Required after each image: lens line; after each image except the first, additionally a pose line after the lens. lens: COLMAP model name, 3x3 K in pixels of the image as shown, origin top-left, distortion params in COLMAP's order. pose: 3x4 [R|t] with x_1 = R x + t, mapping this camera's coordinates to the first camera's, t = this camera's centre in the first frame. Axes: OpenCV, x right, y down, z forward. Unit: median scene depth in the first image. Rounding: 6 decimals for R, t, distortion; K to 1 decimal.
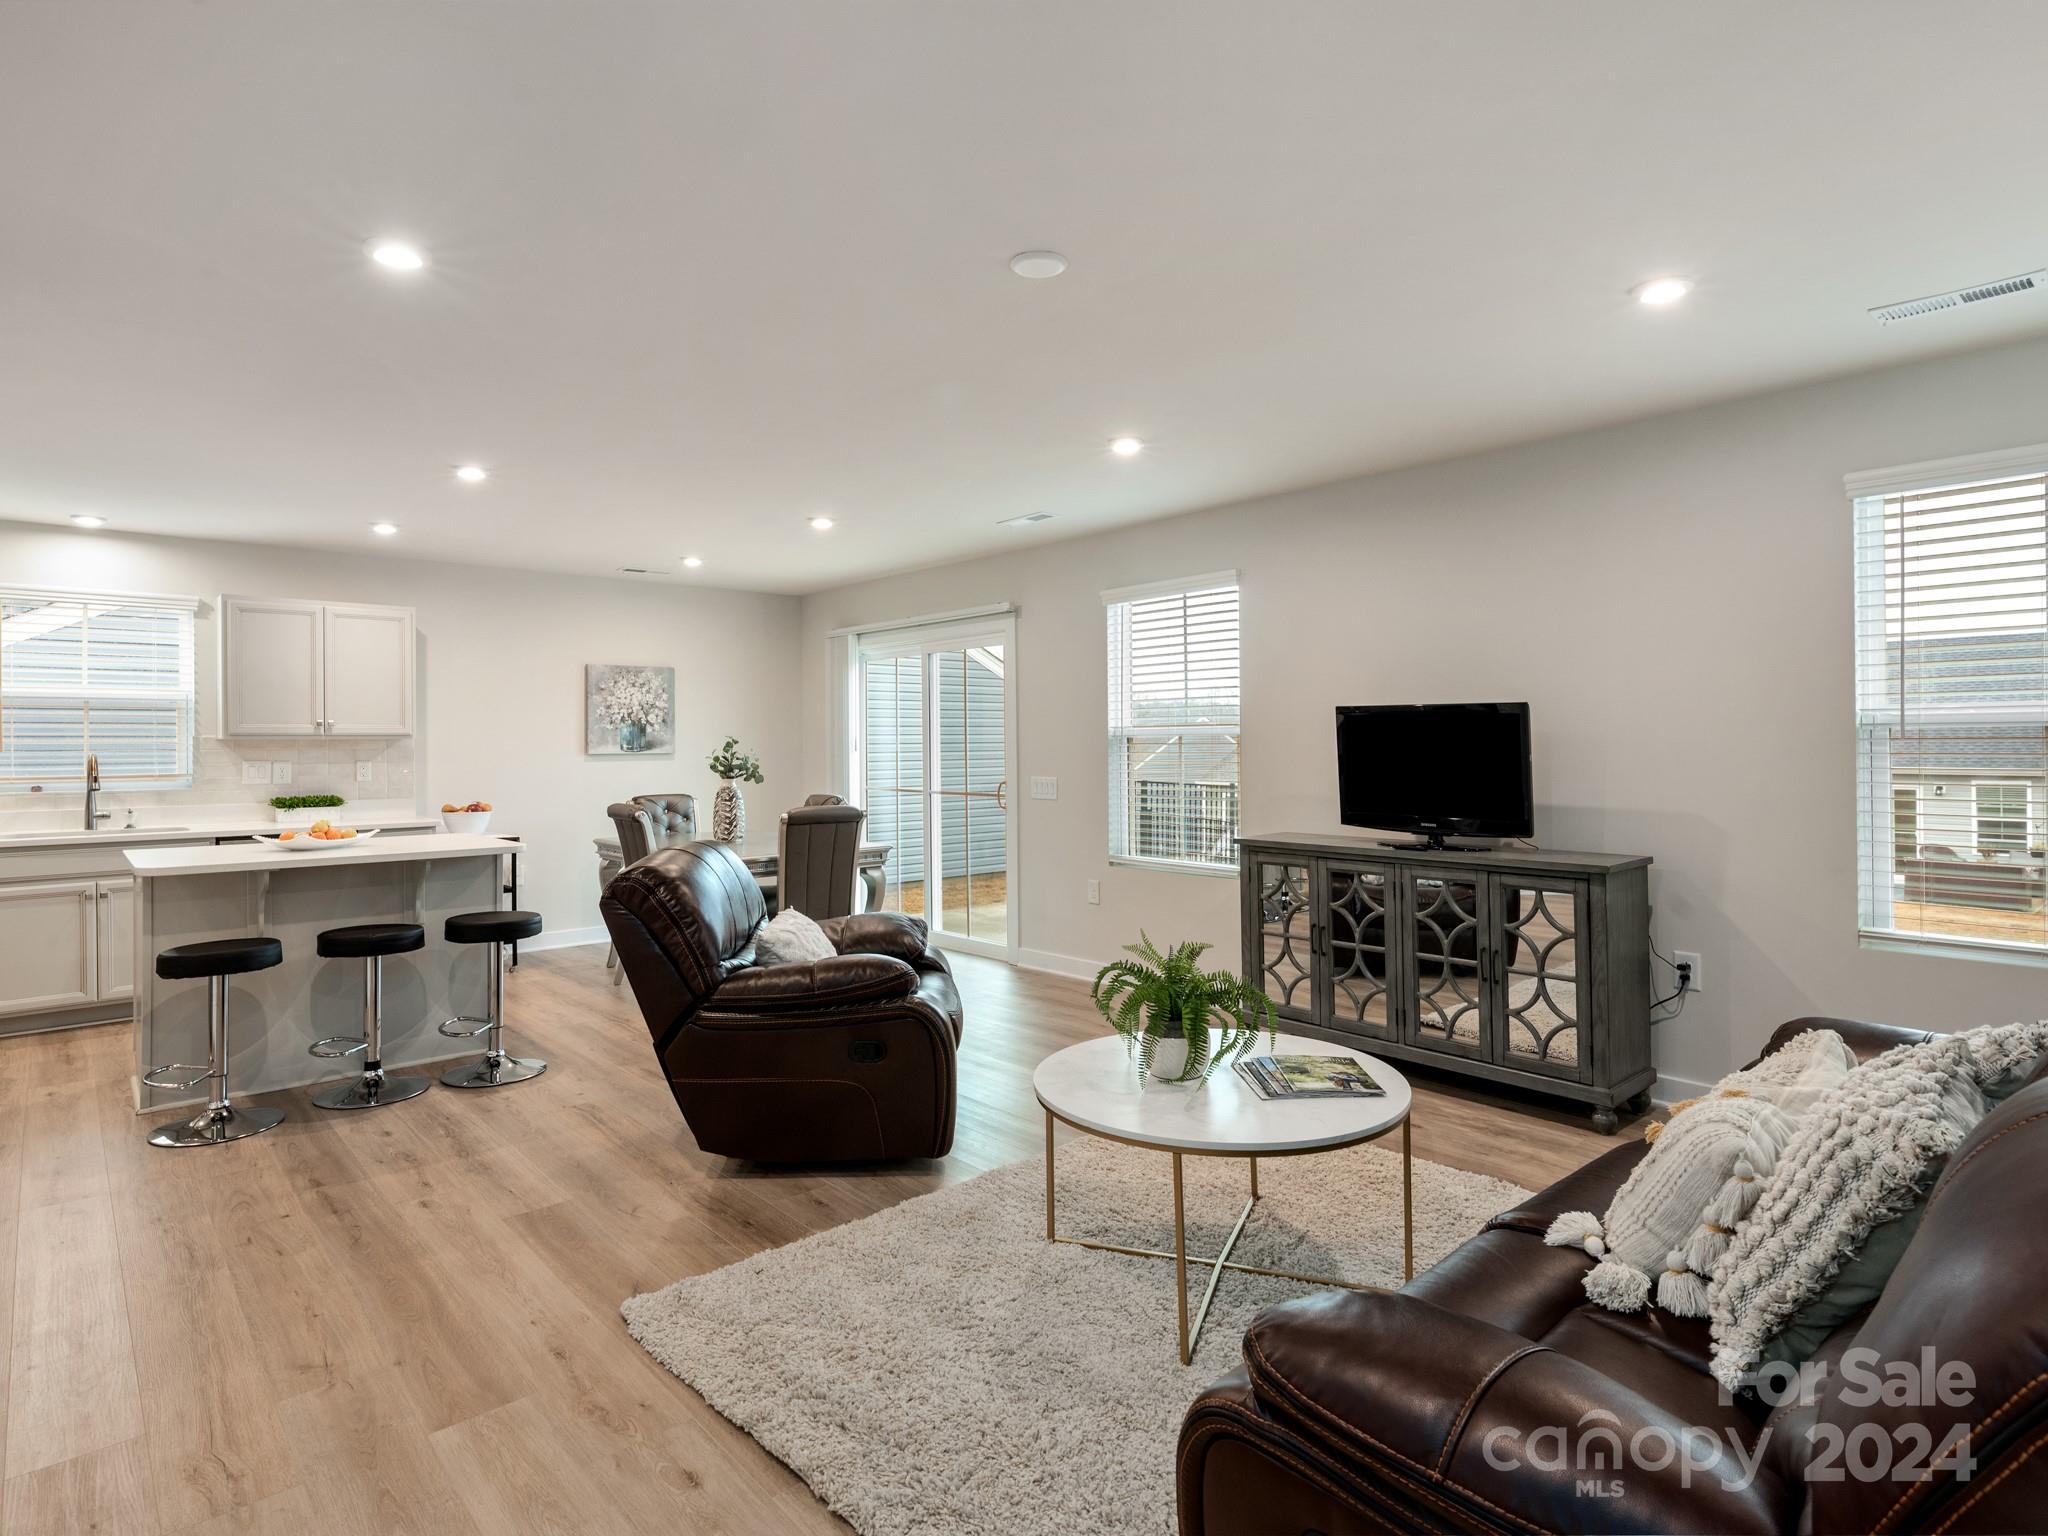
lens RADIAL K [[1083.3, 0, 1024.8], [0, 1083.3, 747.3], [0, 0, 1]] dist [-0.000862, -0.000651]
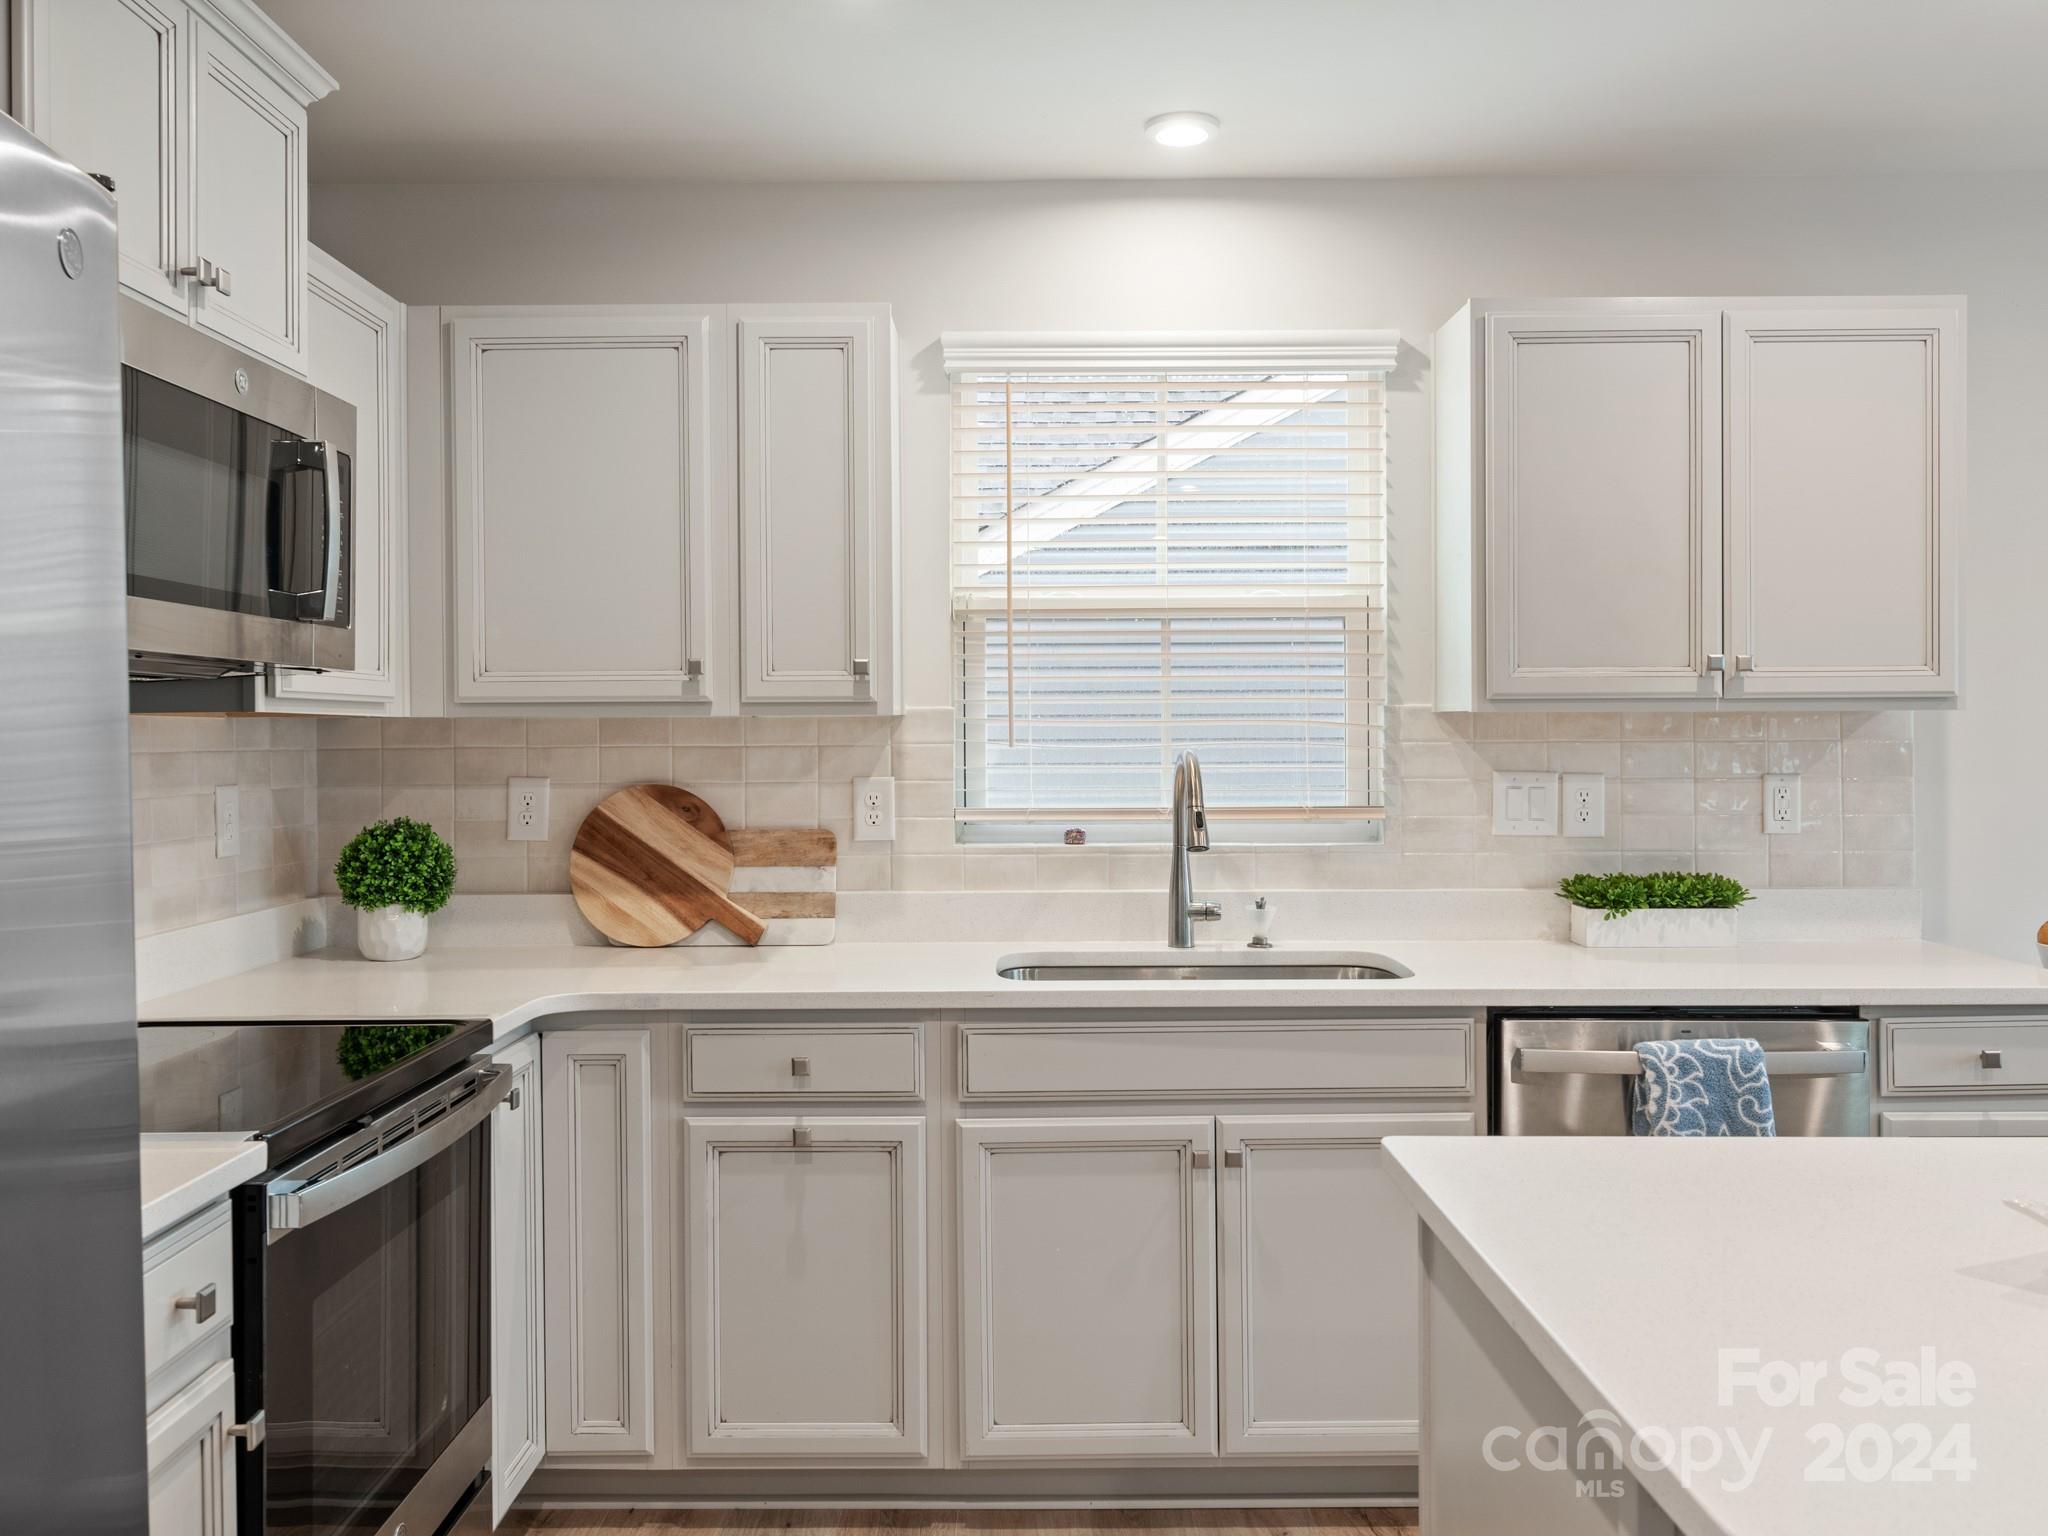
lens RADIAL K [[1694.4, 0, 1022.4], [0, 1694.4, 737.3], [0, 0, 1]] dist [0.004361, 0.009373]
pose [[0.740830, 0.002162, -0.671689, -0.462502], [-0.001830, 0.999998, 0.001200, 0.000387], [0.671690, 0.000340, 0.740832, 0.475520]]
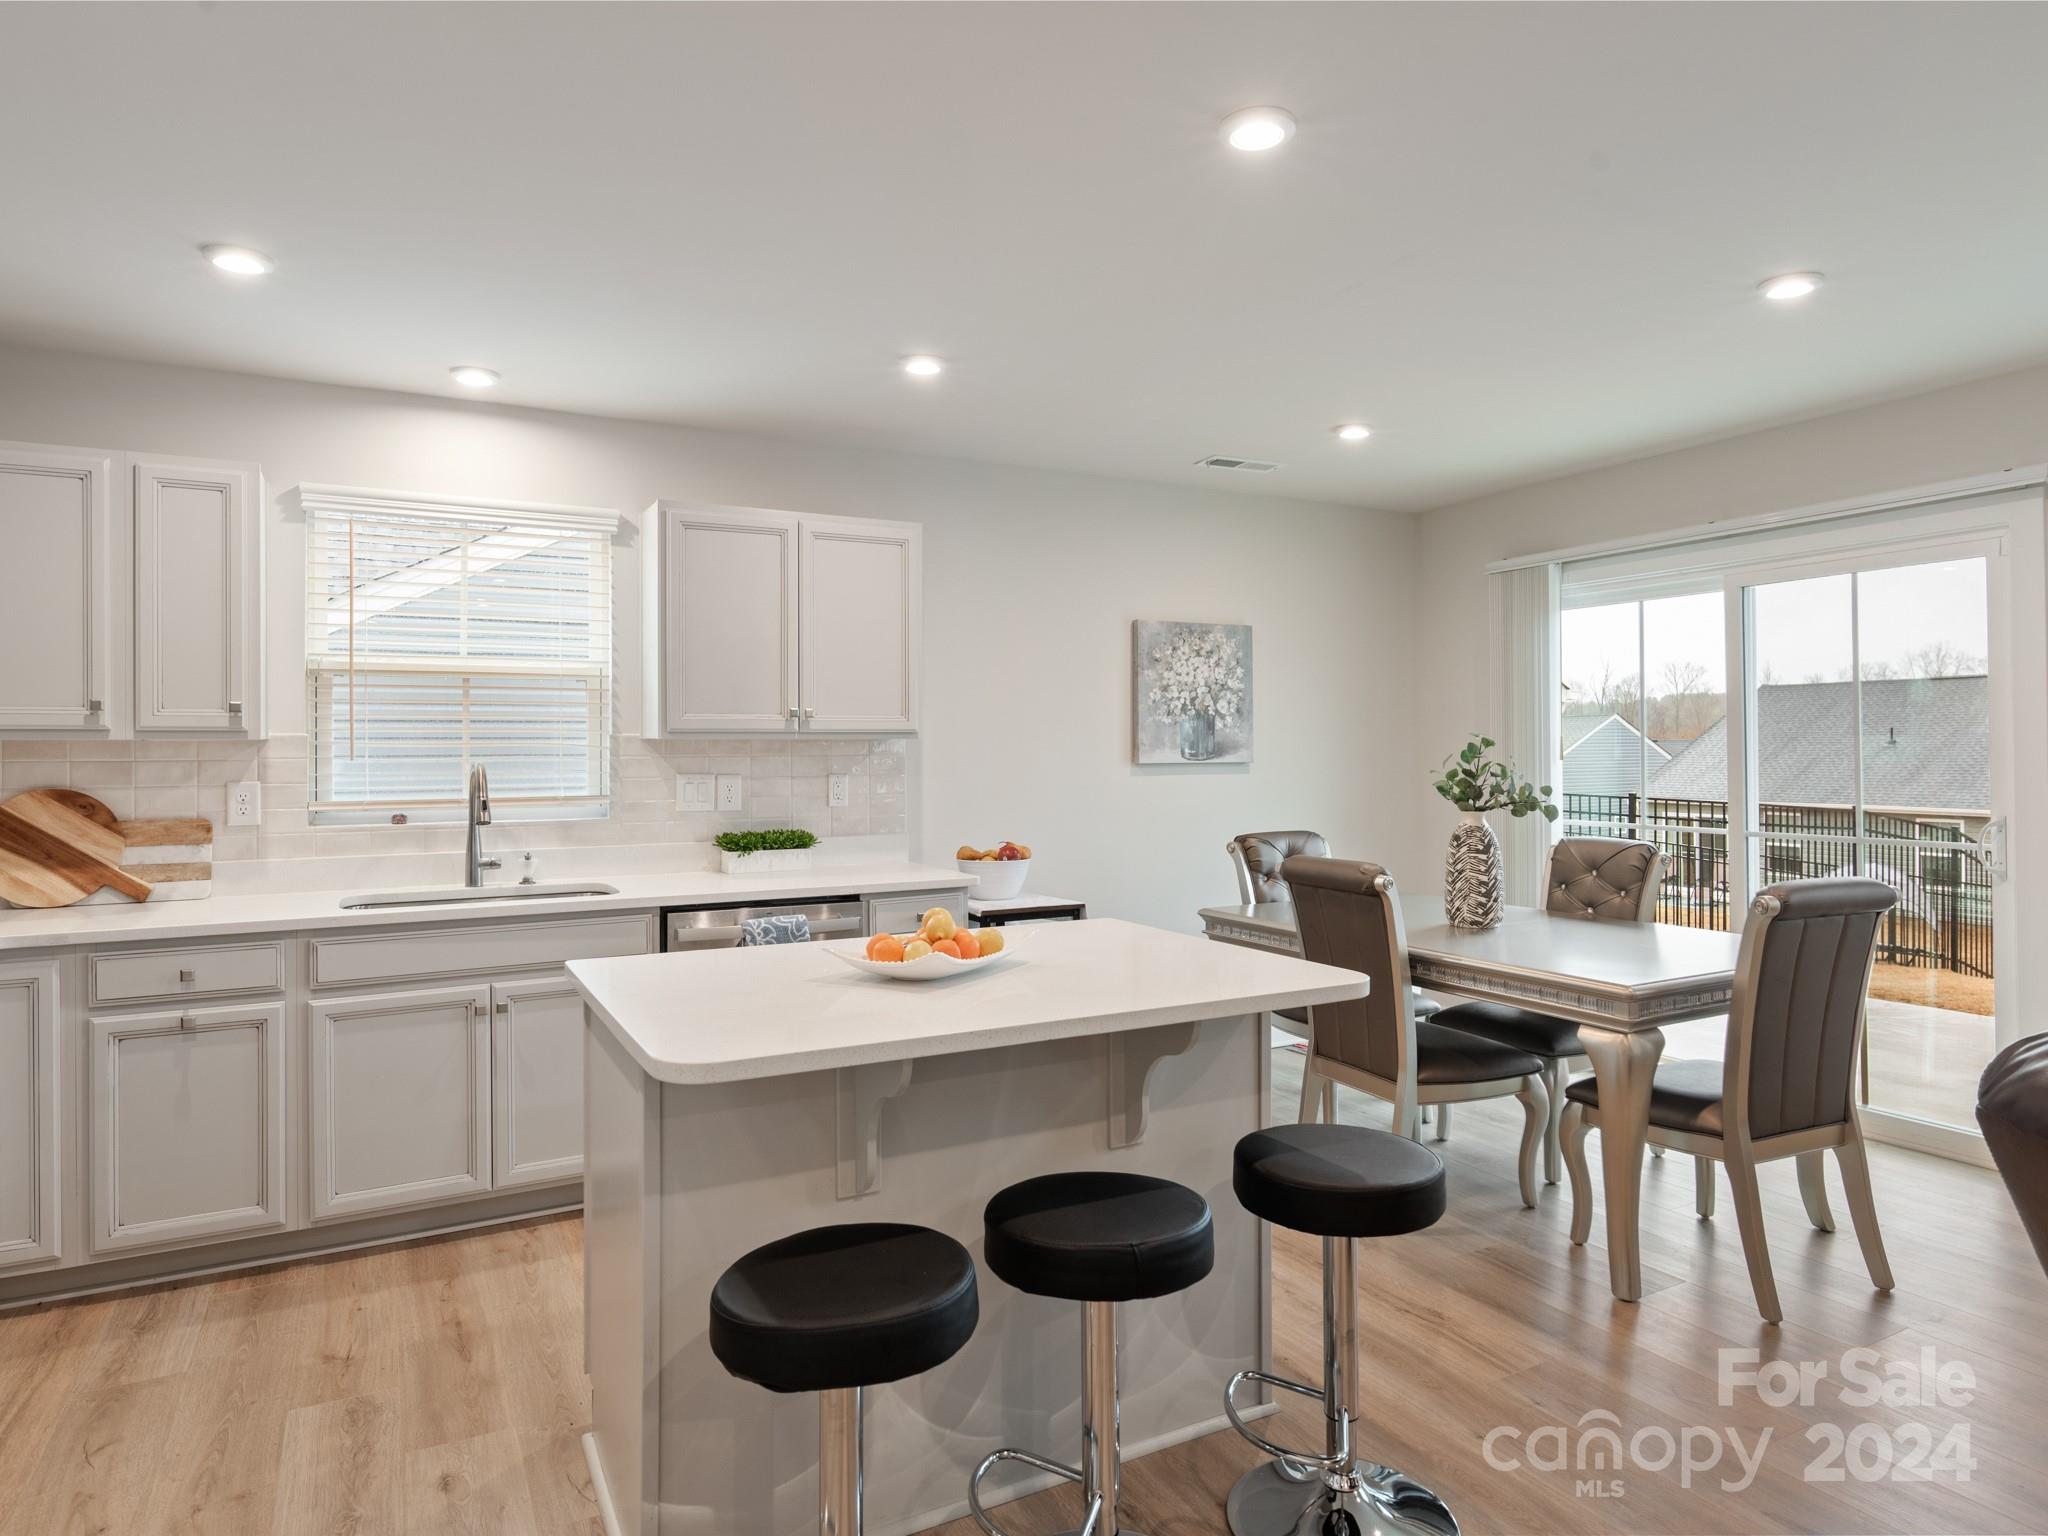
lens RADIAL K [[1208.5, 0, 1032.3], [0, 1208.5, 738.6], [0, 0, 1]] dist [-0.001786, -0.001963]
pose [[0.972321, -0.001627, -0.233643, -0.366690], [-0.001009, 0.999937, -0.011160, -0.000372], [0.233647, 0.011087, 0.972258, 0.377459]]
